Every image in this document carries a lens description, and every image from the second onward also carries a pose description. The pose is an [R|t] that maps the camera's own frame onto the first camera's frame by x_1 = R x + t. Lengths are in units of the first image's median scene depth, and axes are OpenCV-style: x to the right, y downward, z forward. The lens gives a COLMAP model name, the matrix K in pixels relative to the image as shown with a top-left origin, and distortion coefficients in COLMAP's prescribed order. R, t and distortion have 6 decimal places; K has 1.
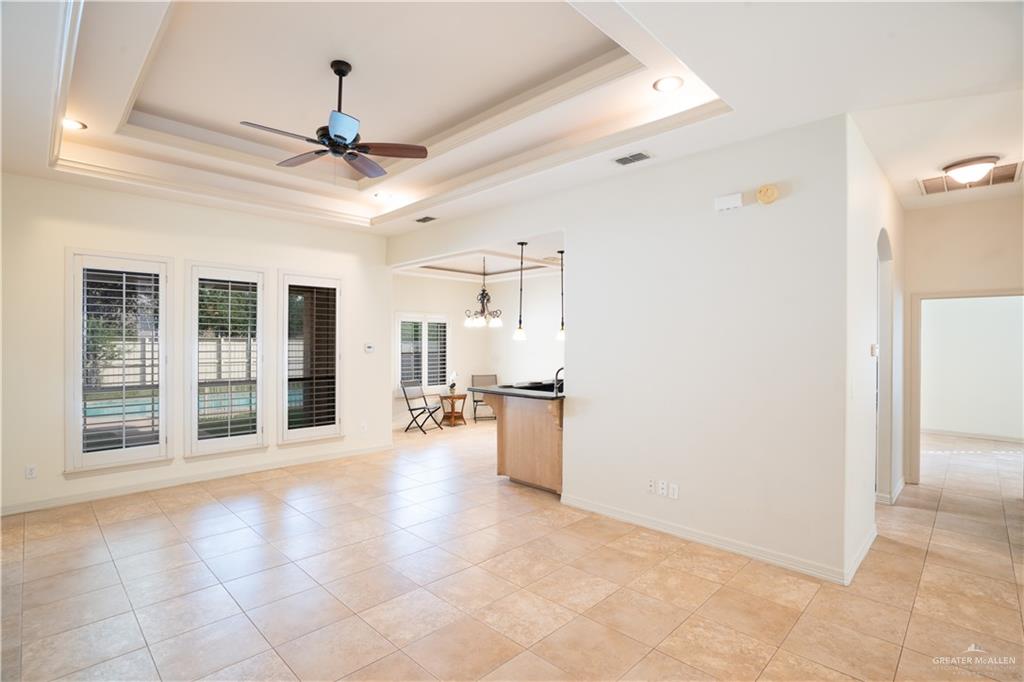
lens RADIAL K [[494.3, 0, 512.8], [0, 494.3, 344.6], [0, 0, 1]] dist [-0.026778, 0.000512]
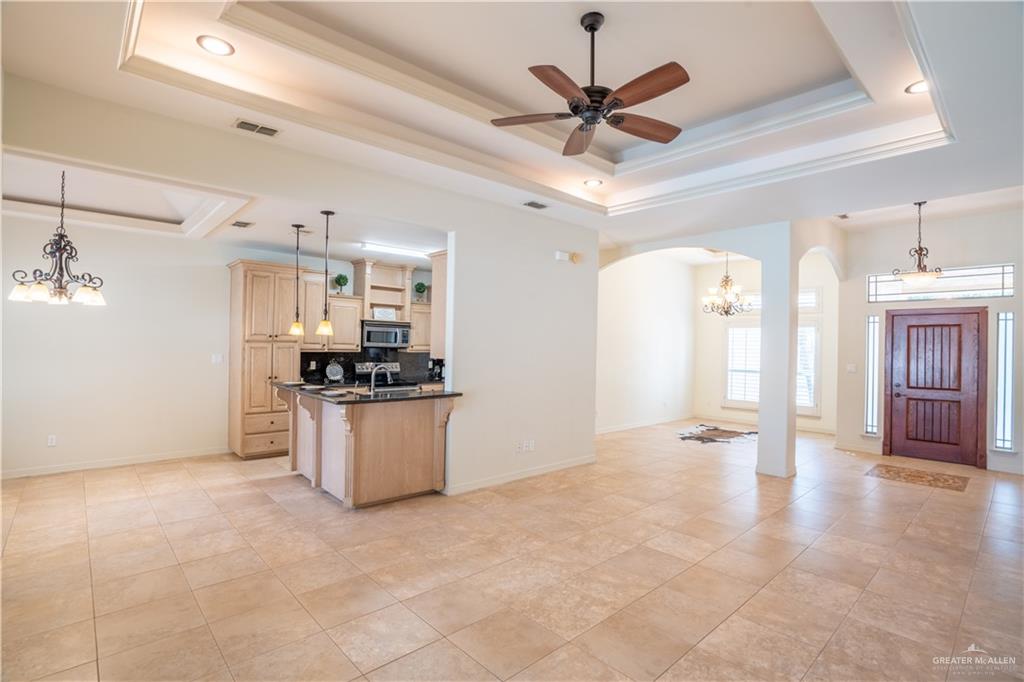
lens RADIAL K [[494.3, 0, 511.8], [0, 494.3, 341.0], [0, 0, 1]] dist [-0.026778, 0.000512]
pose [[0.050939, 0.004028, 0.998694, -0.901067], [-0.009589, 0.999948, -0.003544, 0.000359], [-0.998656, -0.009396, 0.050975, 0.802785]]
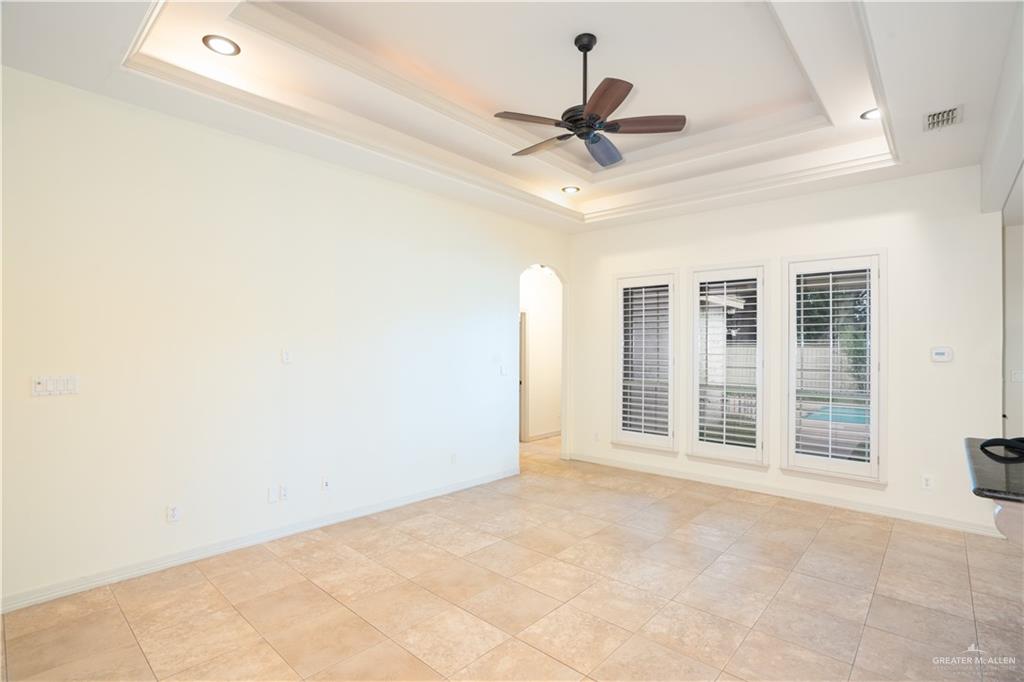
lens RADIAL K [[494.3, 0, 509.6], [0, 494.3, 338.6], [0, 0, 1]] dist [-0.026778, 0.000512]
pose [[0.035034, -0.022596, -0.999131, 0.407654], [-0.013143, 0.999647, -0.023069, 0.011324], [0.999300, 0.013939, 0.034725, 0.612137]]
